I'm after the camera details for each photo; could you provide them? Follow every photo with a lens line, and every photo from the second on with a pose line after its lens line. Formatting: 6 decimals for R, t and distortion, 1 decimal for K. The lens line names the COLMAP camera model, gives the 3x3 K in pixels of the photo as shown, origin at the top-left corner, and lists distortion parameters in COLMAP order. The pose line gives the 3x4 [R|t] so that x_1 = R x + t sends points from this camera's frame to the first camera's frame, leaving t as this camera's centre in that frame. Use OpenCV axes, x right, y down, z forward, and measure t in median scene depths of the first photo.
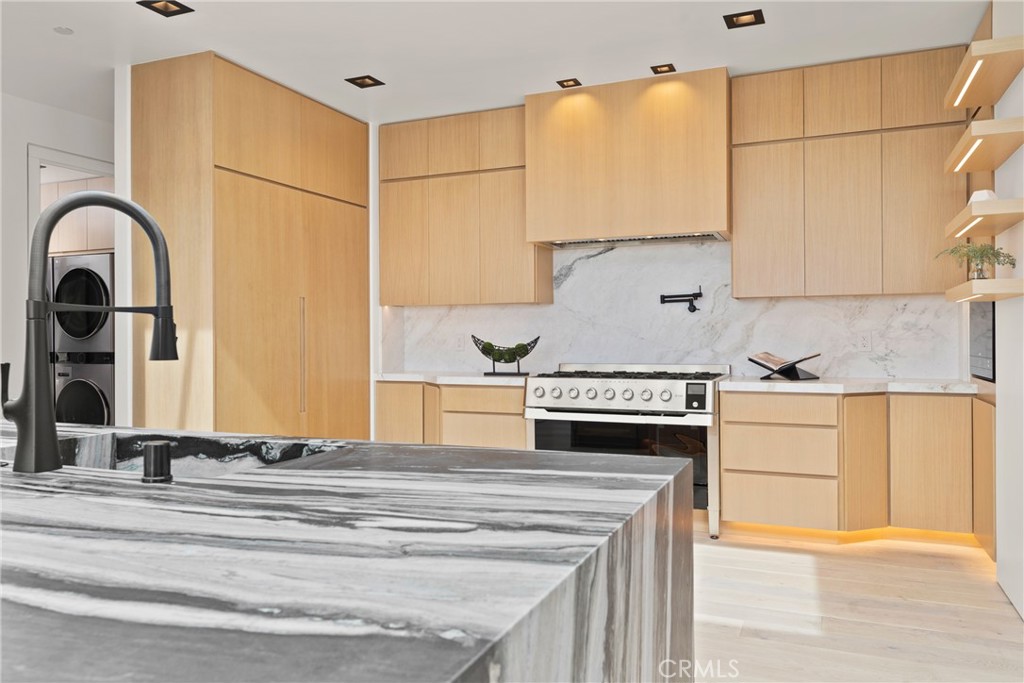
lens RADIAL K [[752.1, 0, 512.2], [0, 752.1, 339.7], [0, 0, 1]] dist [0.004583, 0.001863]
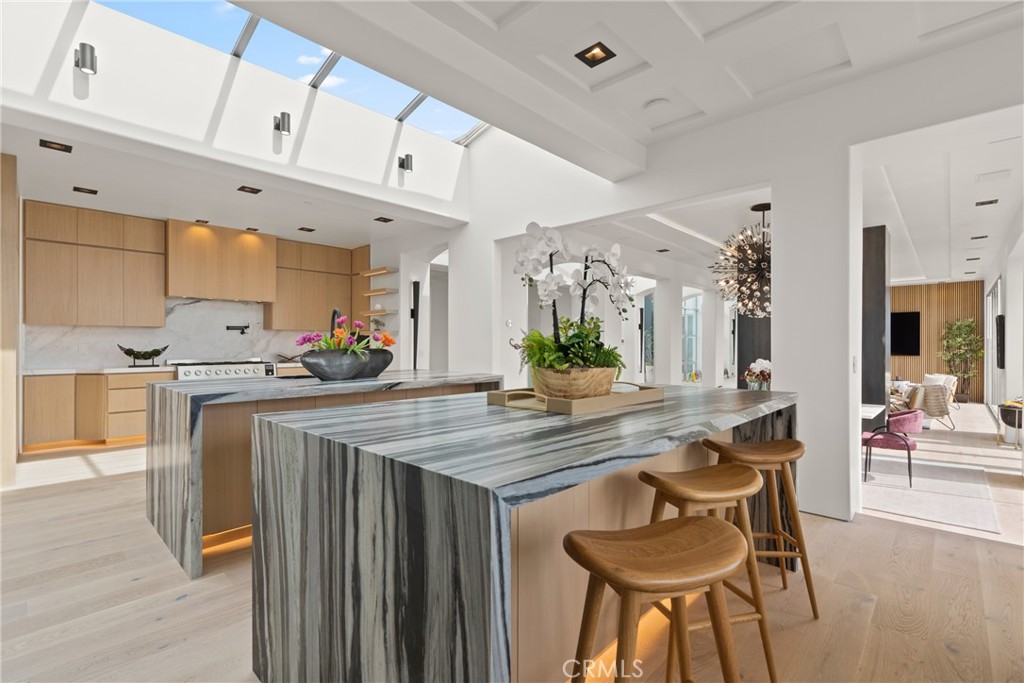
lens RADIAL K [[466.5, 0, 510.5], [0, 466.5, 345.5], [0, 0, 1]] dist [-0.015486, 0.005465]
pose [[0.346193, 0.005055, 0.938150, -0.746312], [0.008483, 0.999928, -0.008518, 0.013690], [-0.938125, 0.010907, 0.346125, -0.203787]]
